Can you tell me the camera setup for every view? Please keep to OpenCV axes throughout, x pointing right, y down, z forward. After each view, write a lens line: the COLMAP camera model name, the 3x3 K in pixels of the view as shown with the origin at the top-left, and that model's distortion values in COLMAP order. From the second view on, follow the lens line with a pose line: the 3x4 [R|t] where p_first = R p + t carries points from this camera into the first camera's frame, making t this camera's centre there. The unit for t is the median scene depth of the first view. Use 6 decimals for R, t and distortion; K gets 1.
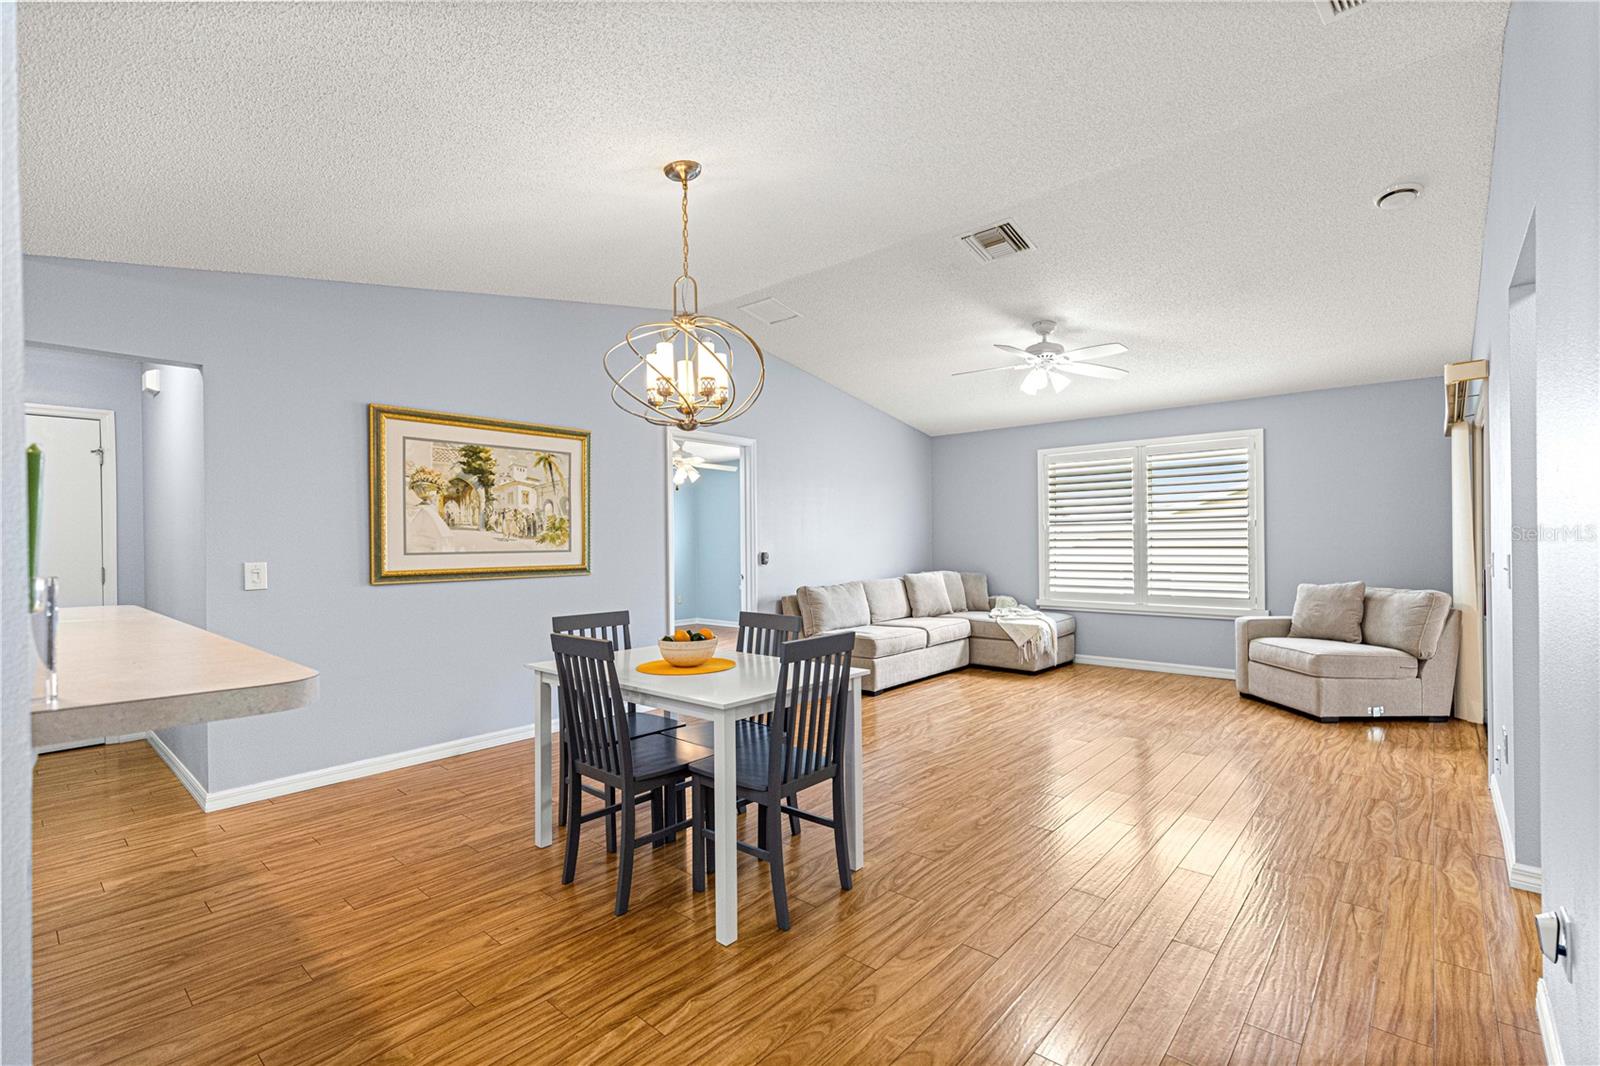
lens RADIAL K [[717.5, 0, 800.4], [0, 717.5, 544.4], [0, 0, 1]] dist [0.005815, 0.000064]
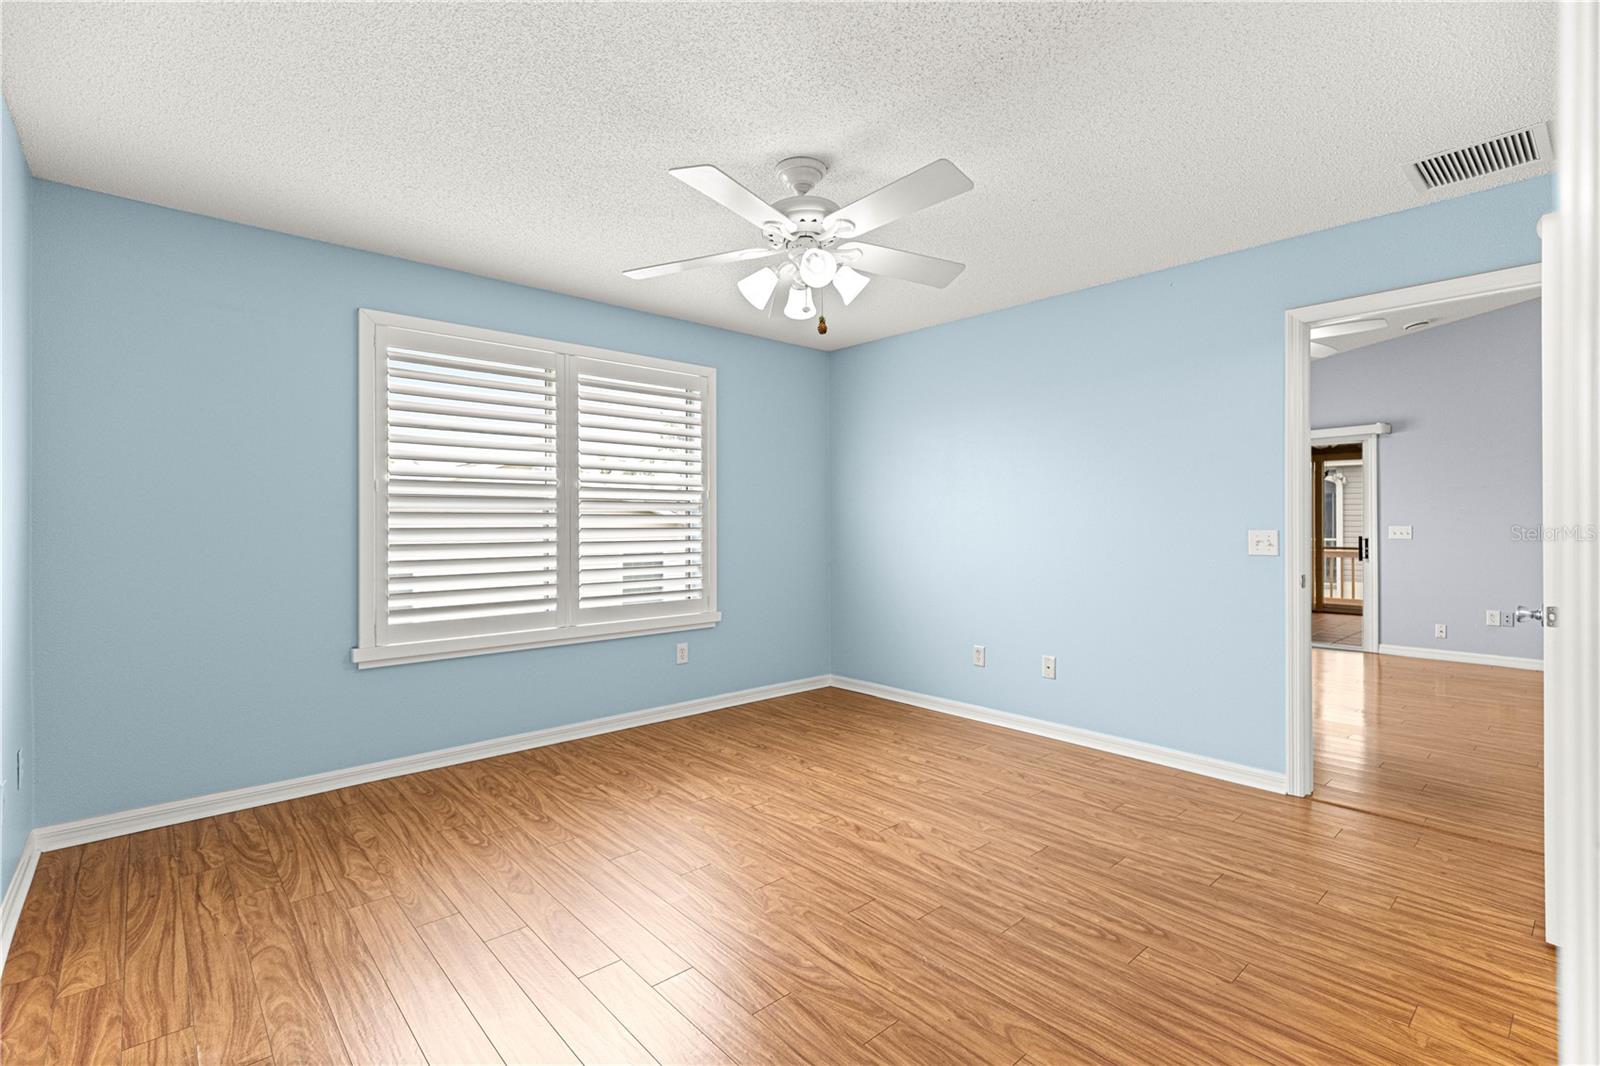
lens RADIAL K [[731.9, 0, 806.9], [0, 731.9, 516.3], [0, 0, 1]] dist [0.007850, 0.000062]
pose [[0.112110, 0.017139, 0.993548, -0.126062], [0.005049, 0.999829, -0.017817, 0.007558], [-0.993683, 0.007014, 0.112005, 1.029144]]
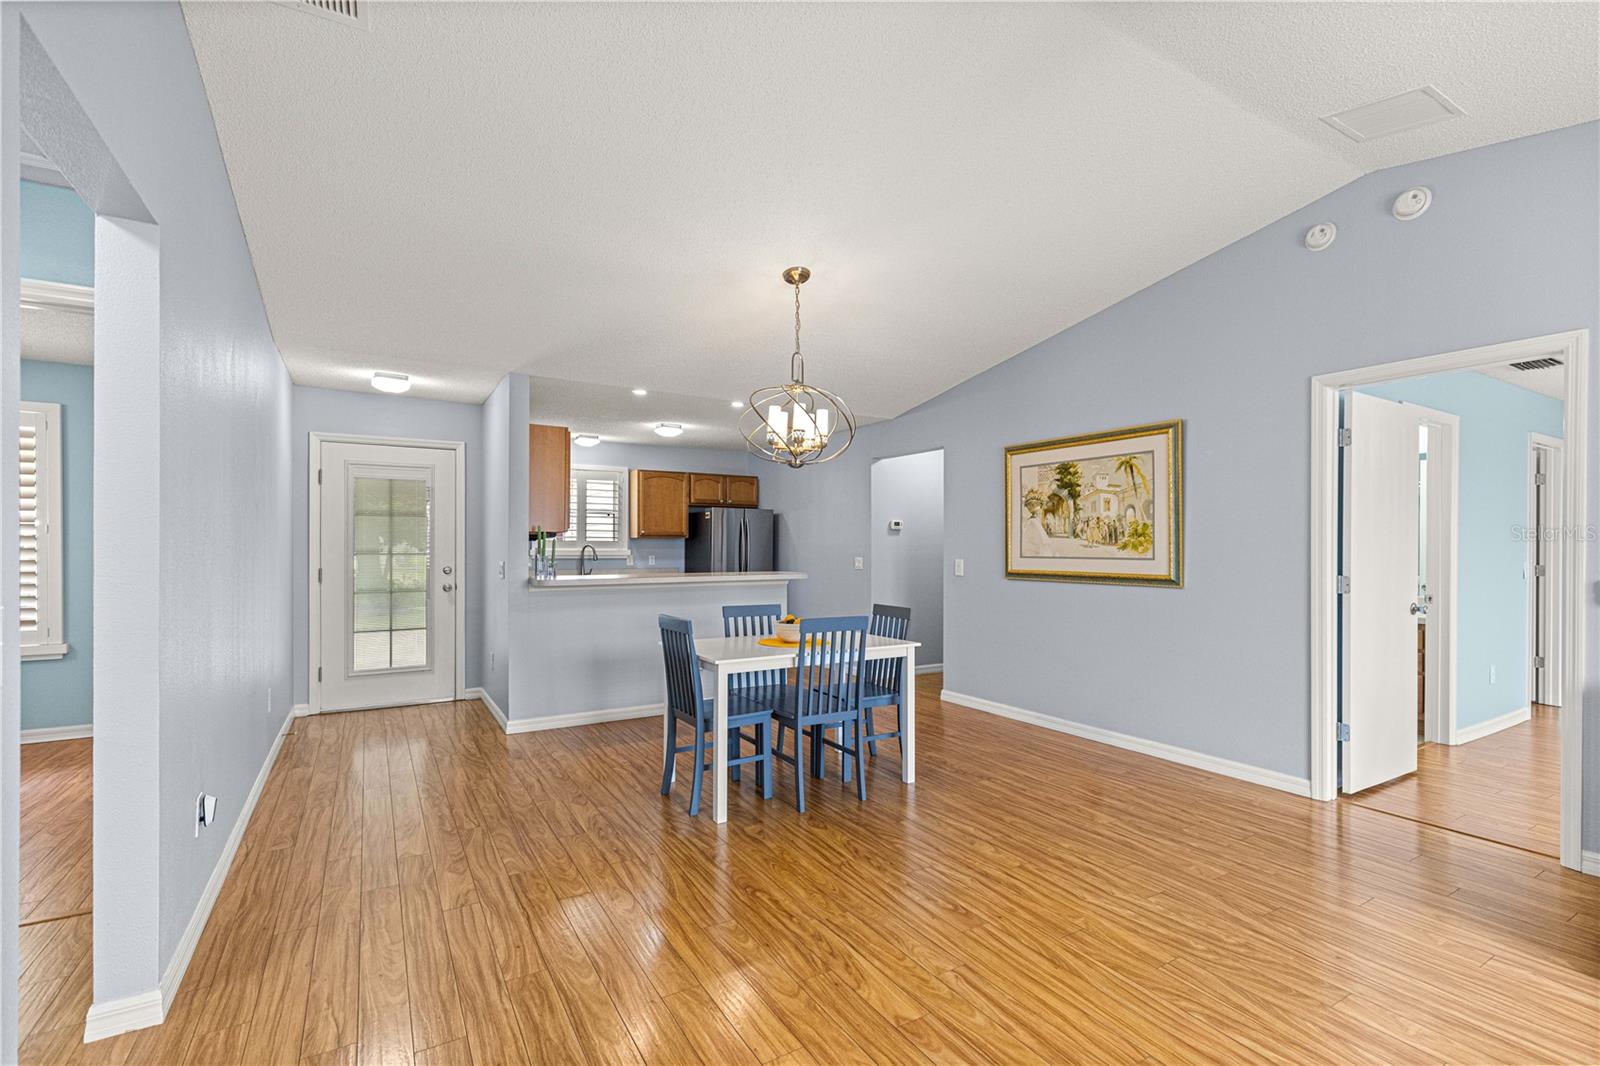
lens RADIAL K [[717.5, 0, 800.4], [0, 717.5, 544.4], [0, 0, 1]] dist [0.005815, 0.000064]
pose [[-0.301822, 0.006397, -0.953343, 0.662949], [-0.002510, 0.999969, 0.007505, -0.014893], [0.953361, 0.004658, -0.301796, 0.835194]]
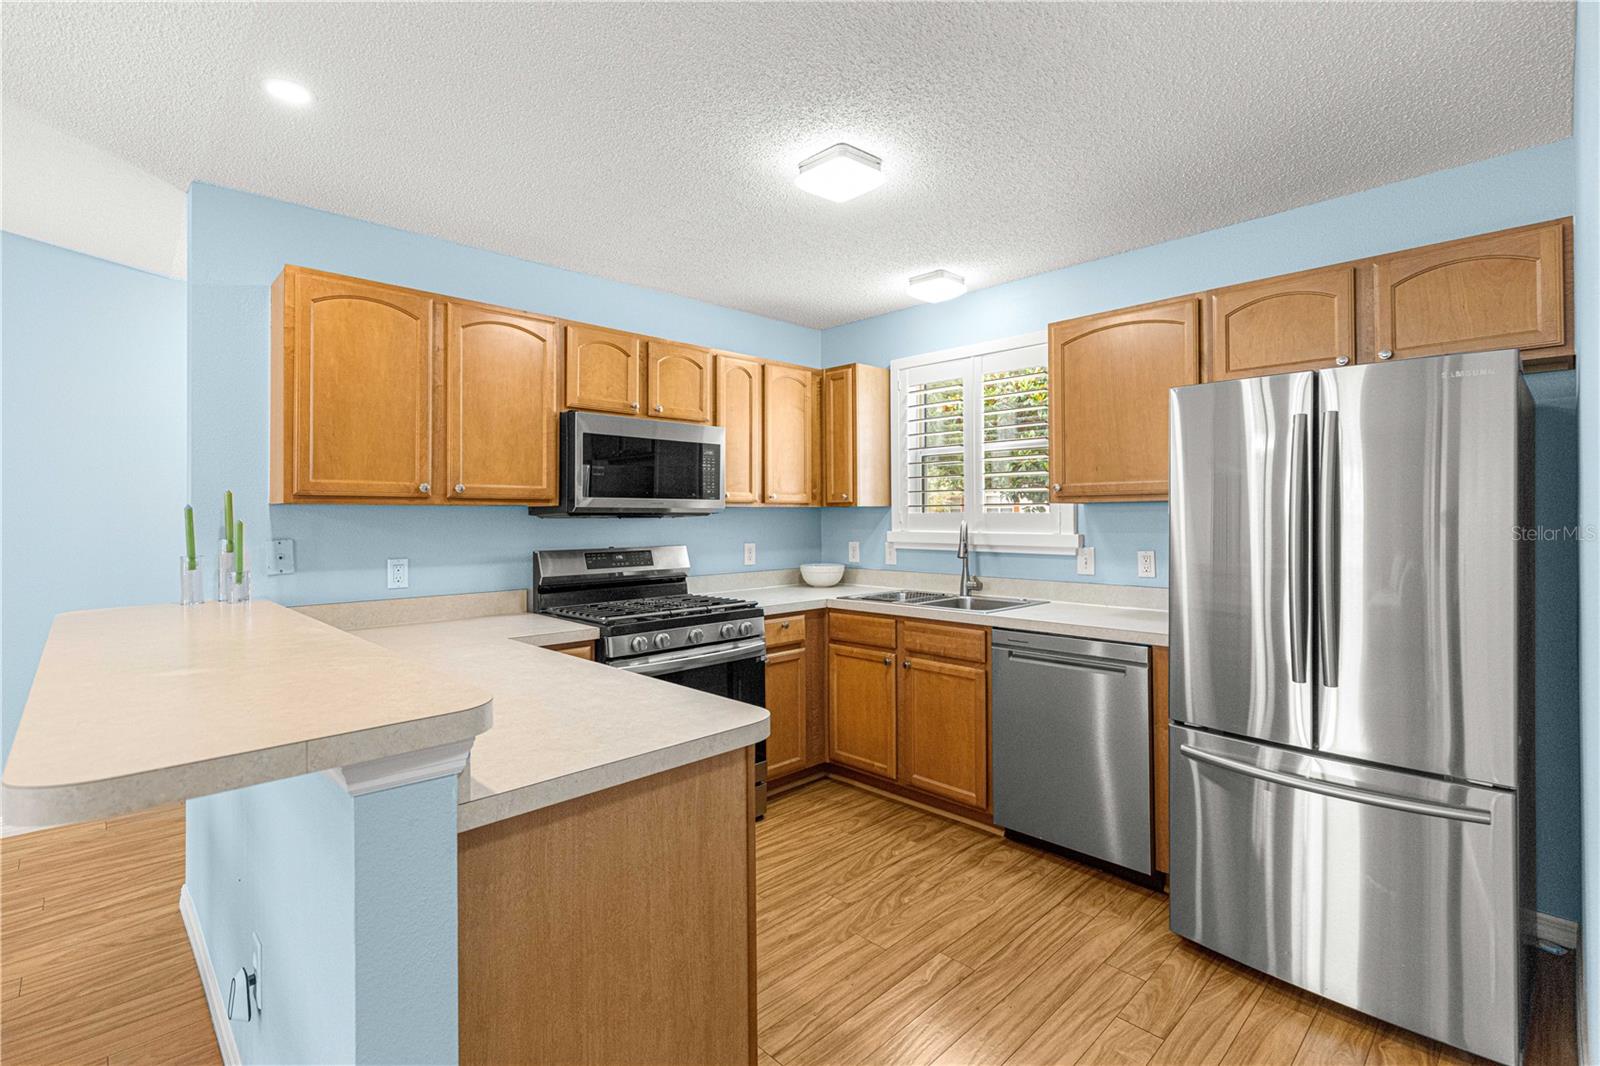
lens RADIAL K [[716.2, 0, 804.1], [0, 716.2, 511.3], [0, 0, 1]] dist [0.001043, 0.000012]
pose [[-0.997249, 0.016476, 0.072264, -0.625040], [0.016243, 0.999861, -0.003815, -0.012445], [-0.072317, -0.002630, -0.997378, 0.622409]]
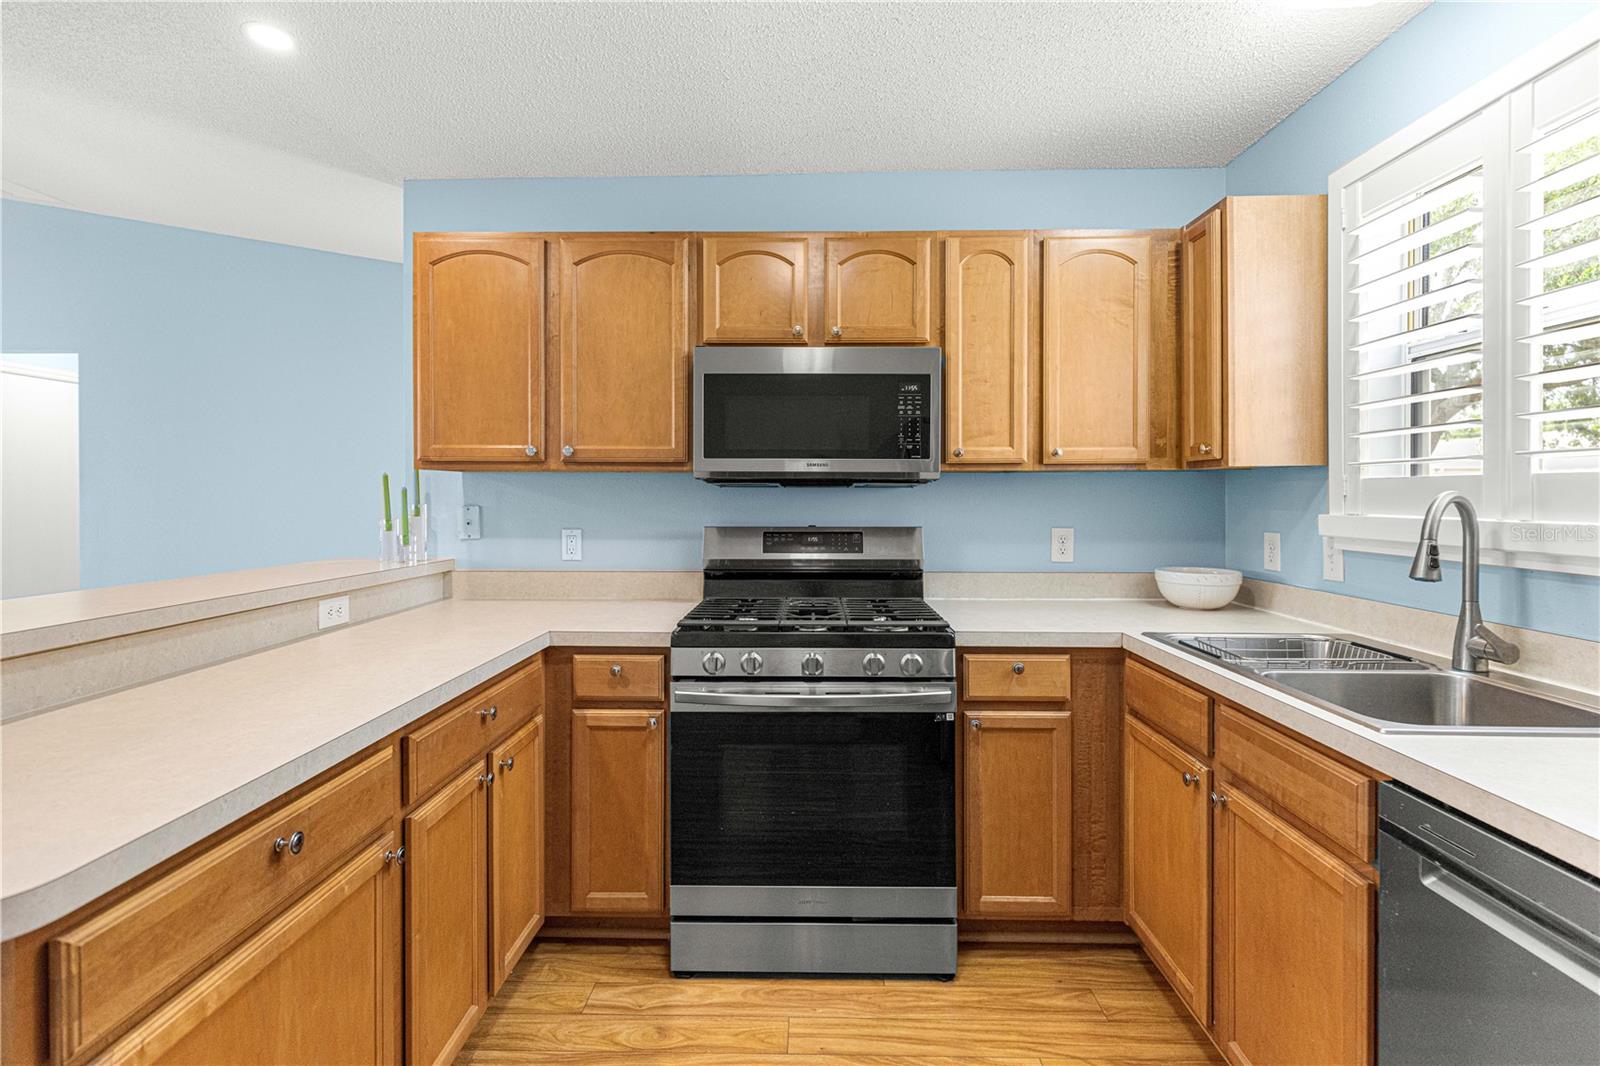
lens RADIAL K [[730.3, 0, 803.3], [0, 730.3, 498.9], [0, 0, 1]] dist [-0.000854, -0.000096]
pose [[-0.650210, 0.006906, 0.759723, -0.788613], [0.009102, 0.999958, -0.001299, -0.002481], [-0.759700, 0.006071, -0.650246, 0.302940]]
